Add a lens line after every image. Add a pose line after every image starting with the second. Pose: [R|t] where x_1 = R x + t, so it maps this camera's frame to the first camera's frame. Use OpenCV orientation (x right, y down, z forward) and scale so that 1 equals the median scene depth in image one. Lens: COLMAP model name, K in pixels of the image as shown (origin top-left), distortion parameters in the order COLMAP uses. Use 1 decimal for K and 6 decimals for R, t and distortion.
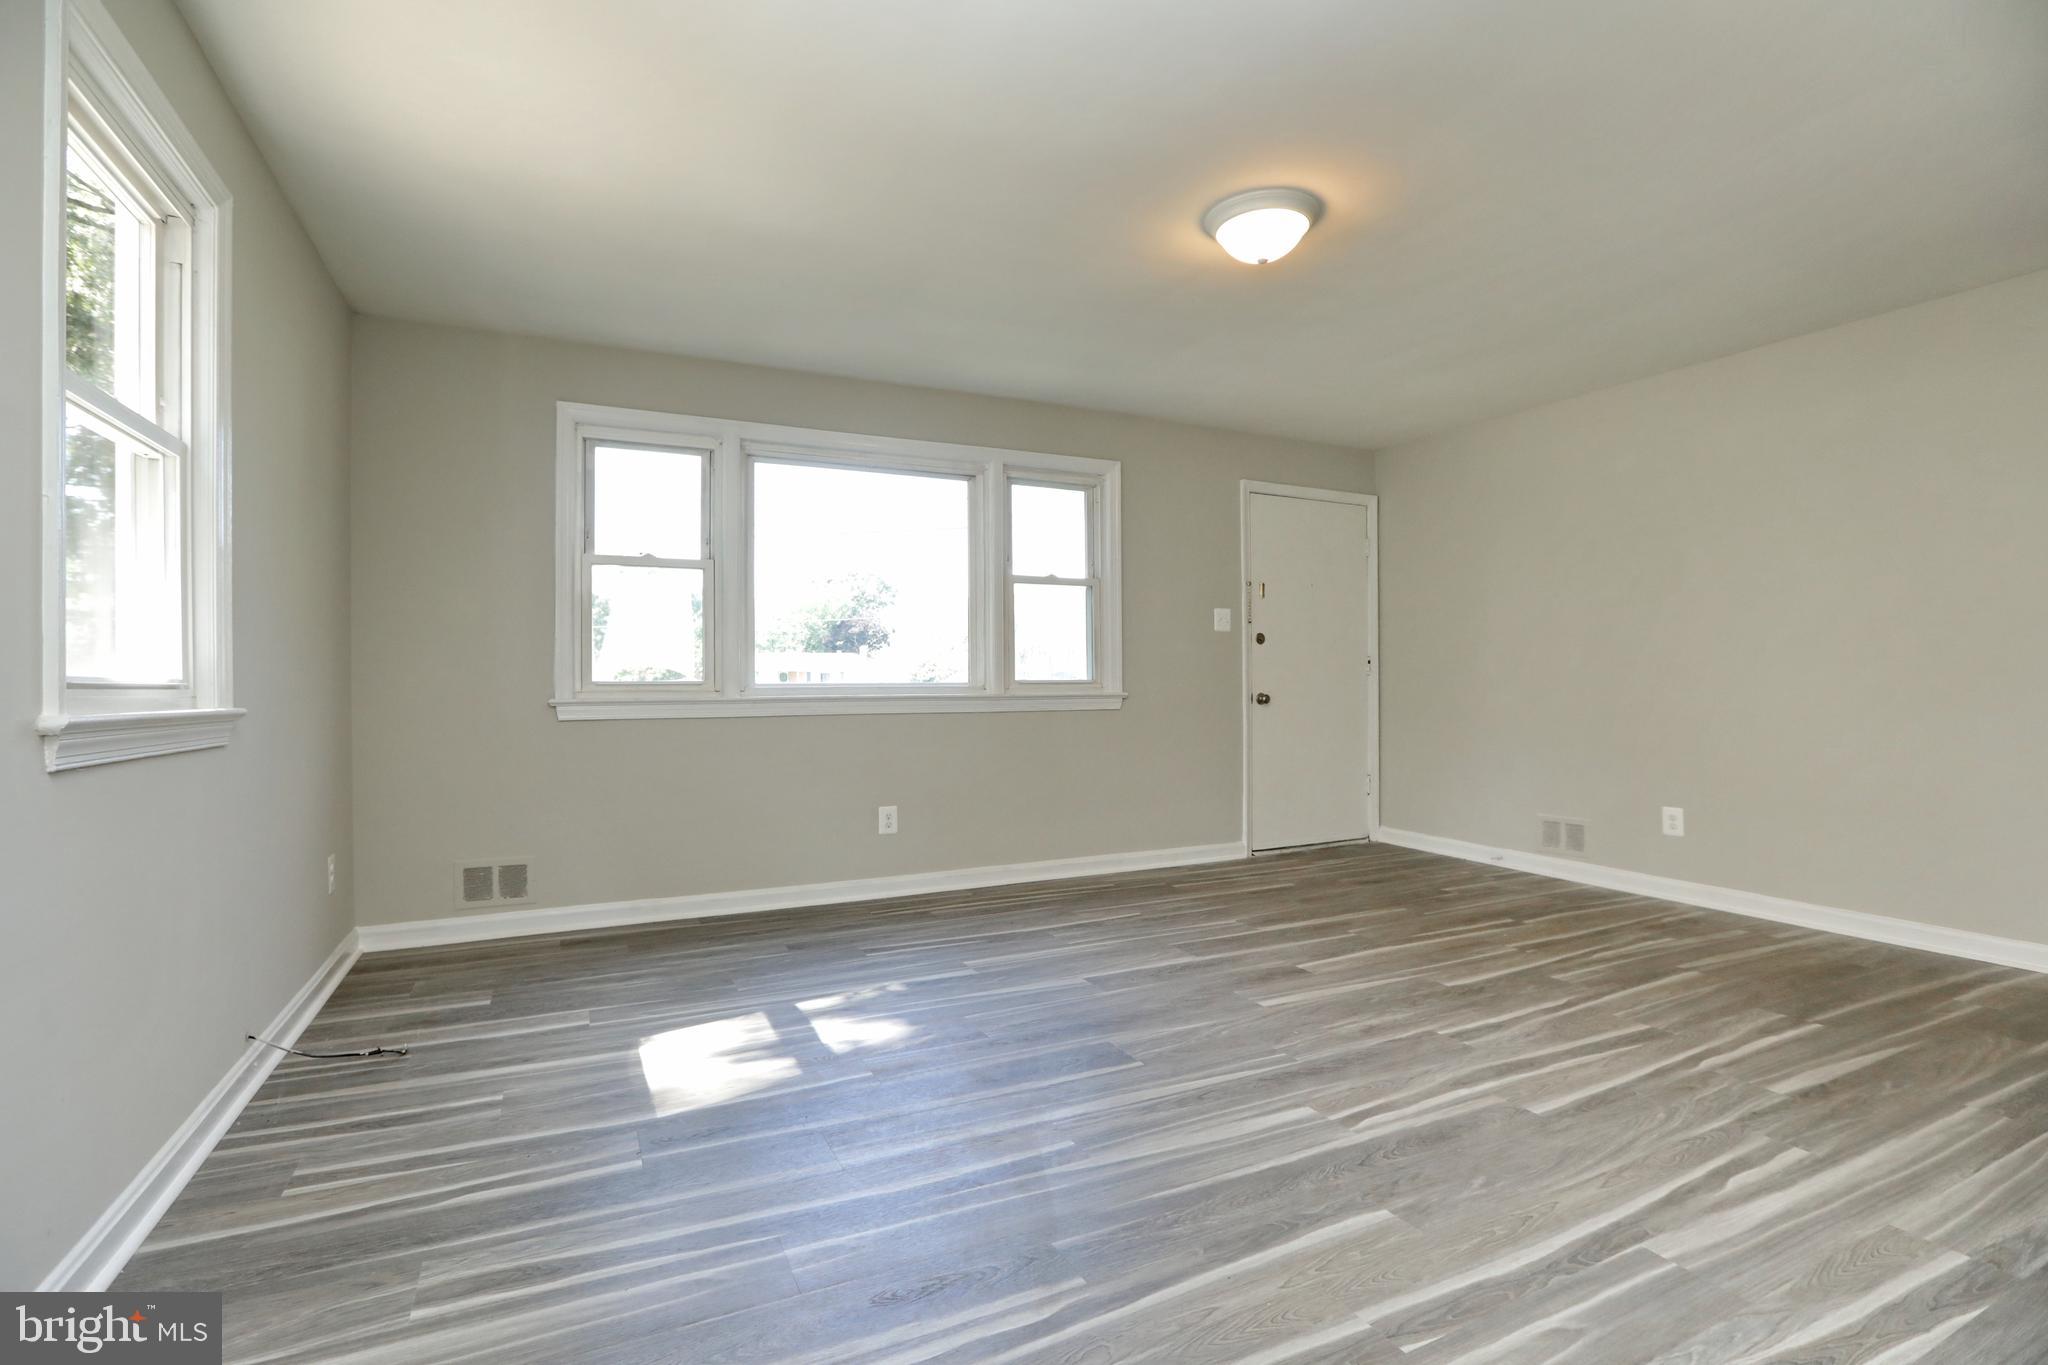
lens RADIAL K [[945.4, 0, 1018.5], [0, 945.4, 684.5], [0, 0, 1]] dist [-0.050710, 0.013946]
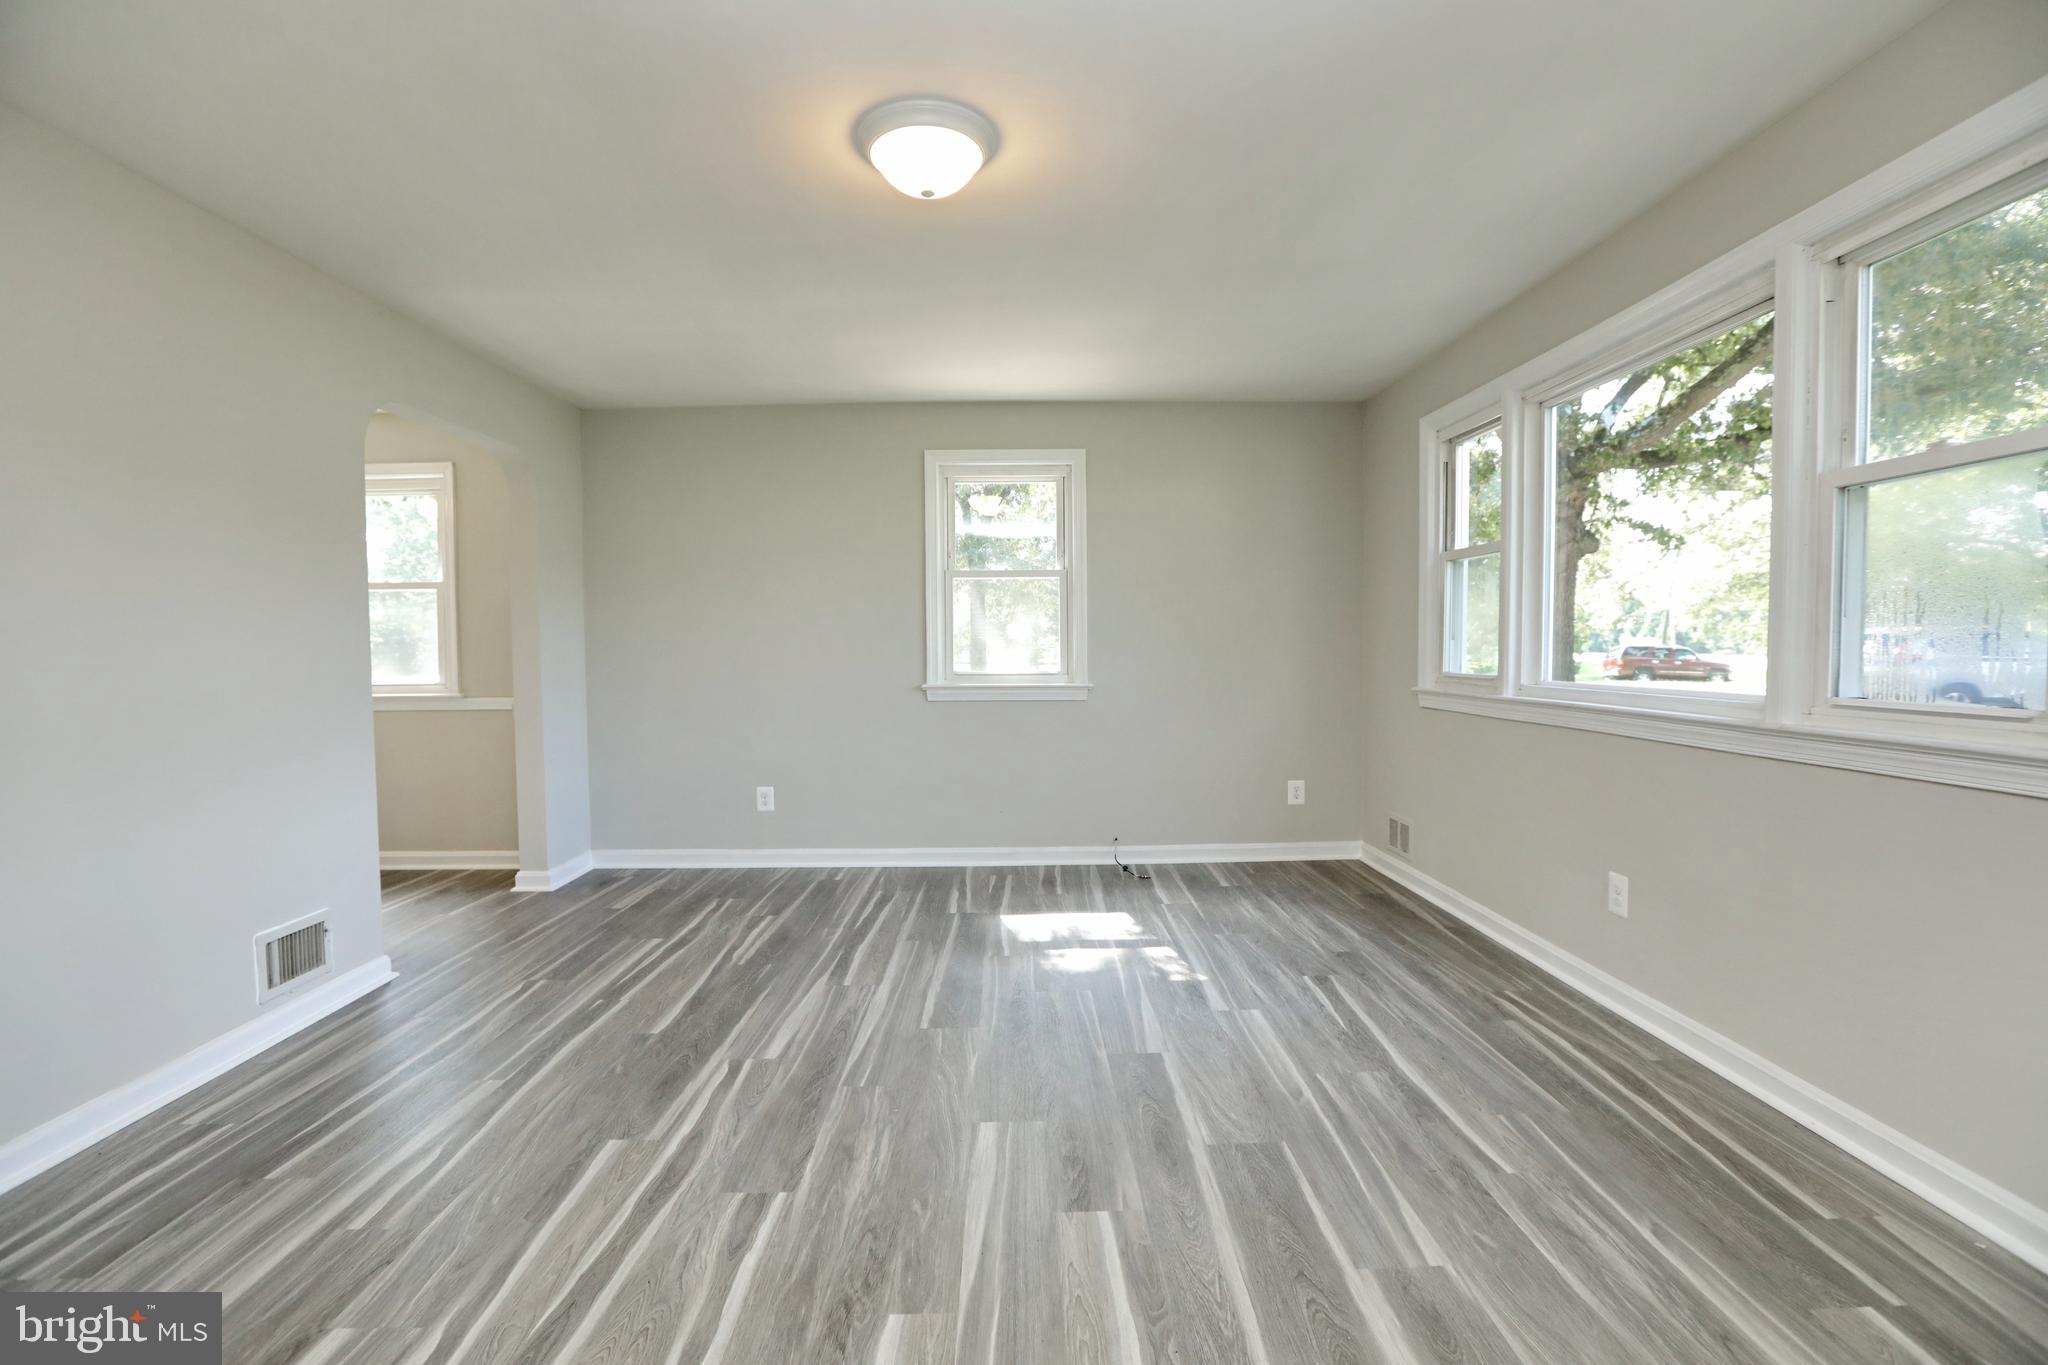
lens RADIAL K [[945.4, 0, 1027.1], [0, 945.4, 684.2], [0, 0, 1]] dist [-0.050710, 0.013946]
pose [[-0.424834, 0.046659, -0.904068, 0.813919], [0.011641, 0.998870, 0.046082, -0.051402], [0.905196, 0.009053, -0.424897, 1.185418]]
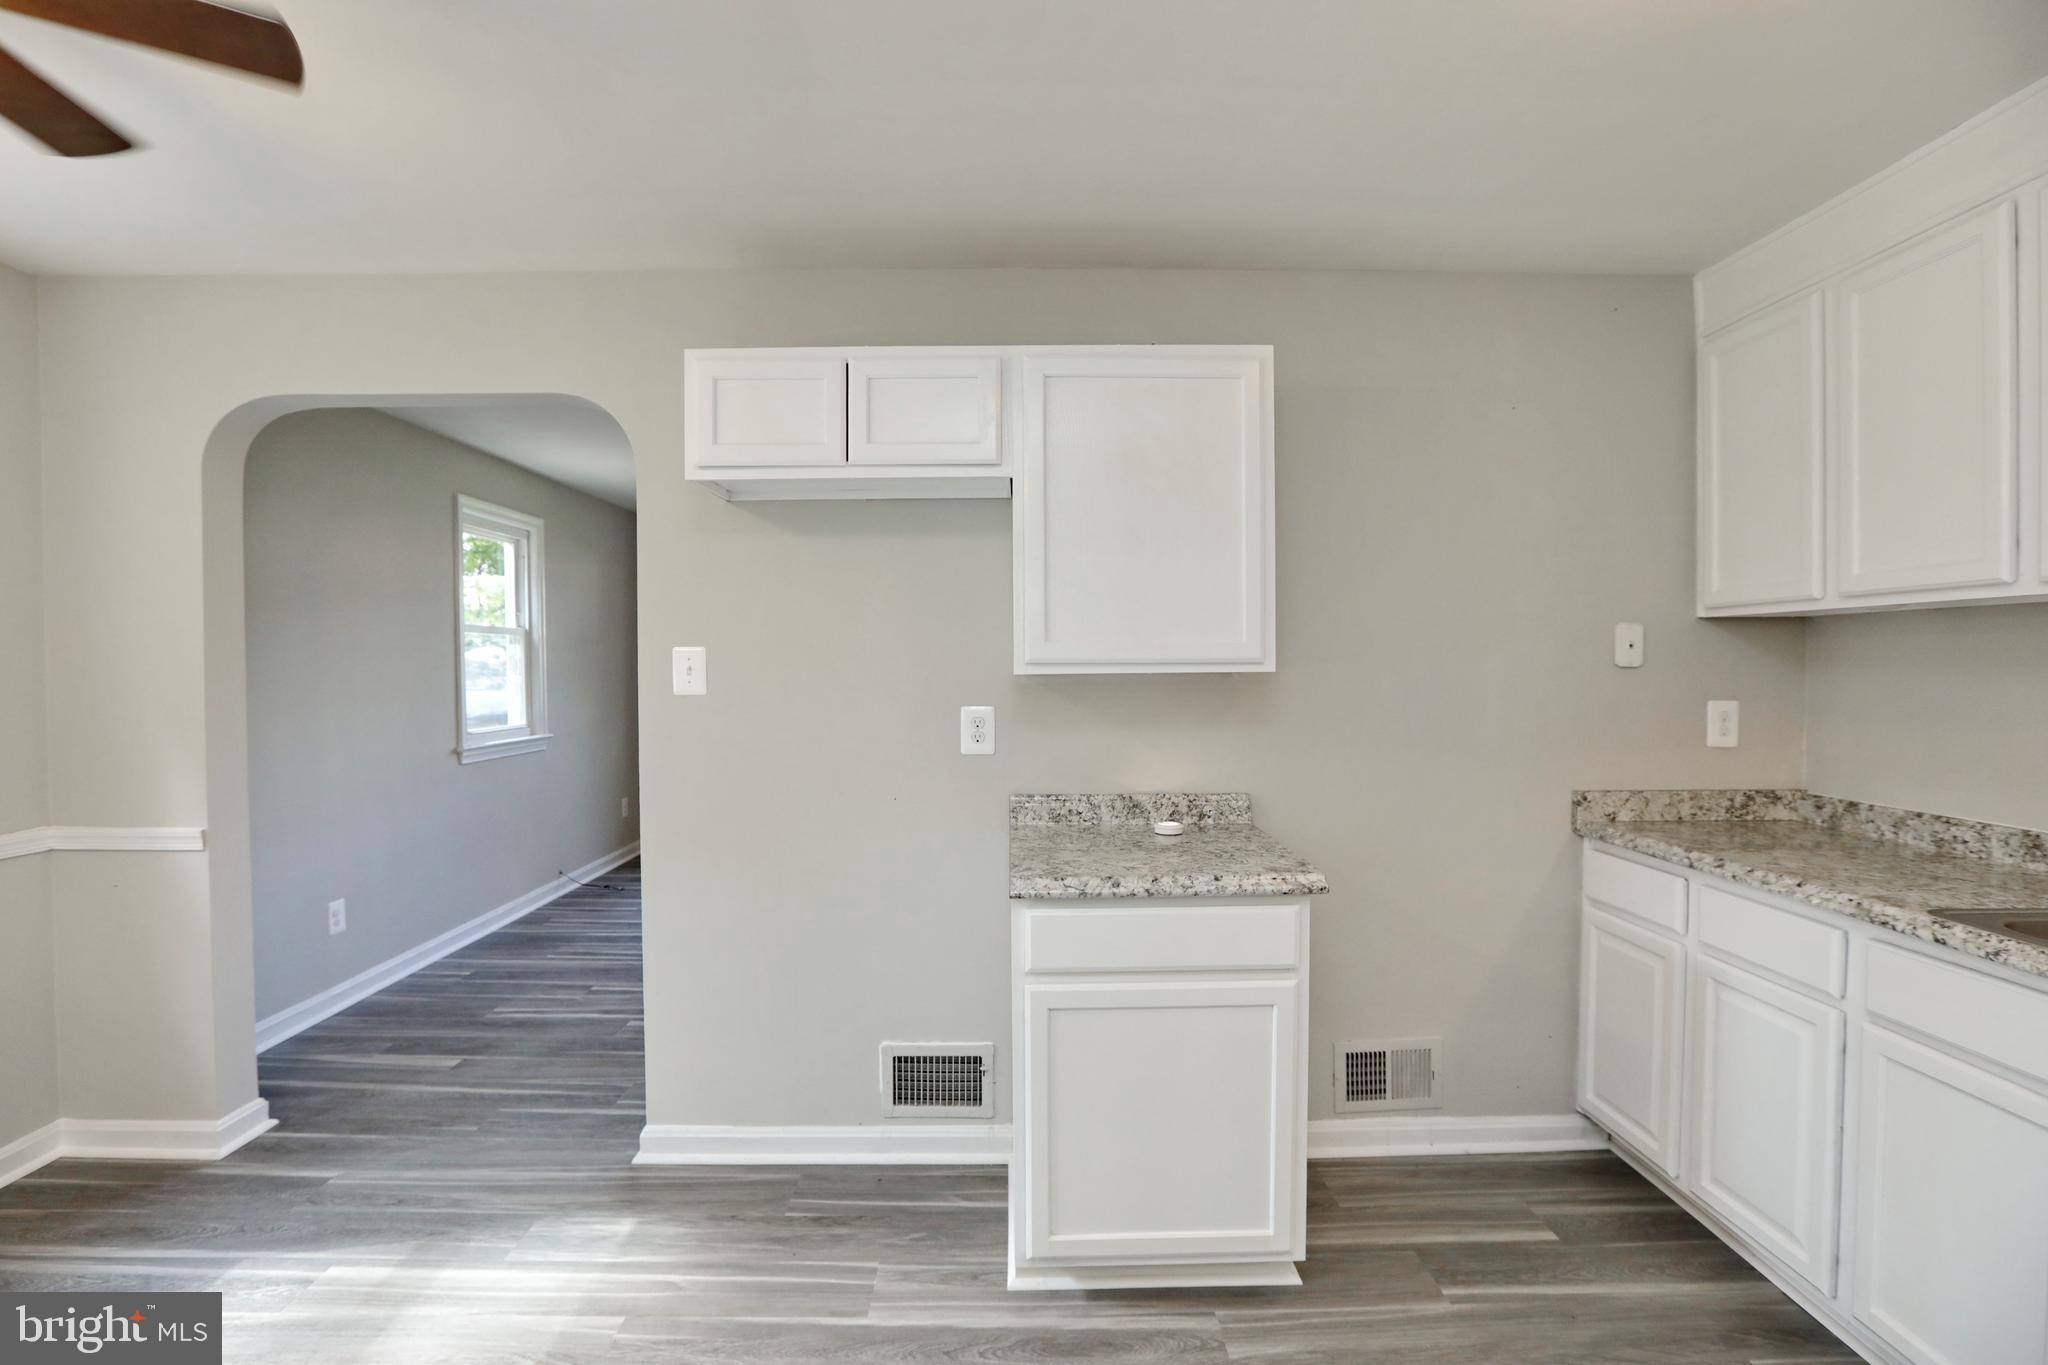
lens RADIAL K [[945.4, 0, 1018.7], [0, 945.4, 684.8], [0, 0, 1]] dist [-0.050710, 0.013946]
pose [[0.901112, 0.011361, -0.433438, 0.852405], [0.001467, 0.999571, 0.029251, -0.112507], [0.433584, -0.026994, 0.900709, -0.430836]]
